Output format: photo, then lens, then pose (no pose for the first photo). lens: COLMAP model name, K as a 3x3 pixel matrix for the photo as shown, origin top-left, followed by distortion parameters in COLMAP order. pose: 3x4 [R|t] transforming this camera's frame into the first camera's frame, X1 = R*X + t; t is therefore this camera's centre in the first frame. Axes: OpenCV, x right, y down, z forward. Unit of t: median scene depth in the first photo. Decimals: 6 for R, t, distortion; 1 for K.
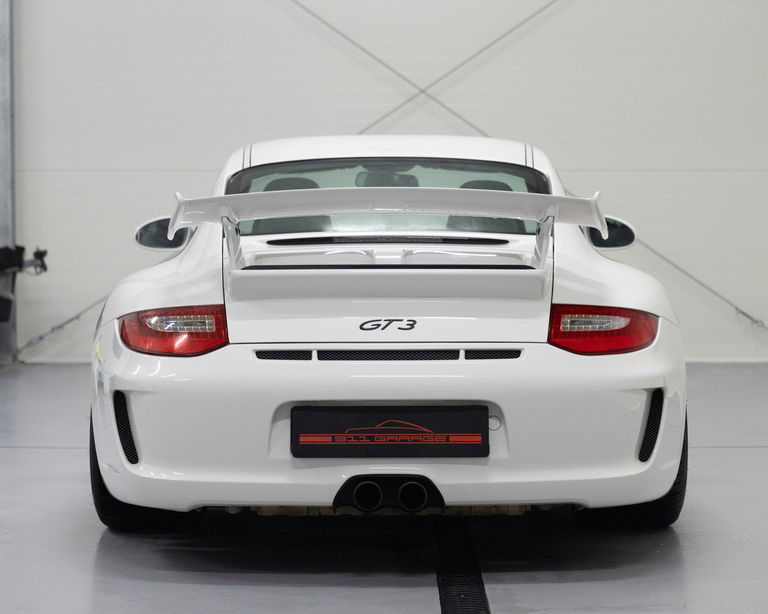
lens RADIAL K [[1891.1, 0, 384.0], [0, 1891.1, 307.0], [0, 0, 1]] dist [0.069170, -0.020452]
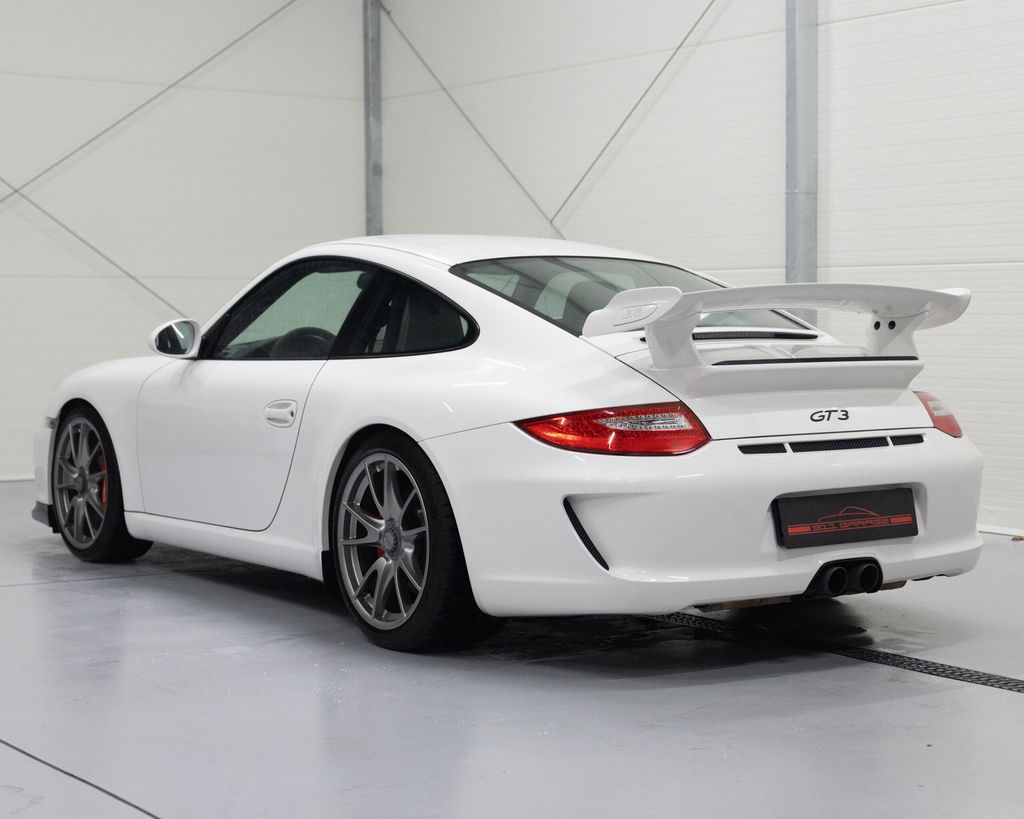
lens RADIAL K [[1856.9, 0, 512.0], [0, 1856.9, 409.5], [0, 0, 1]] dist [0.004086, 0.029262]
pose [[0.824575, -0.030449, 0.564933, -0.721053], [0.033904, 0.999415, 0.004382, -0.004354], [-0.564736, 0.015540, 0.825125, 0.259115]]
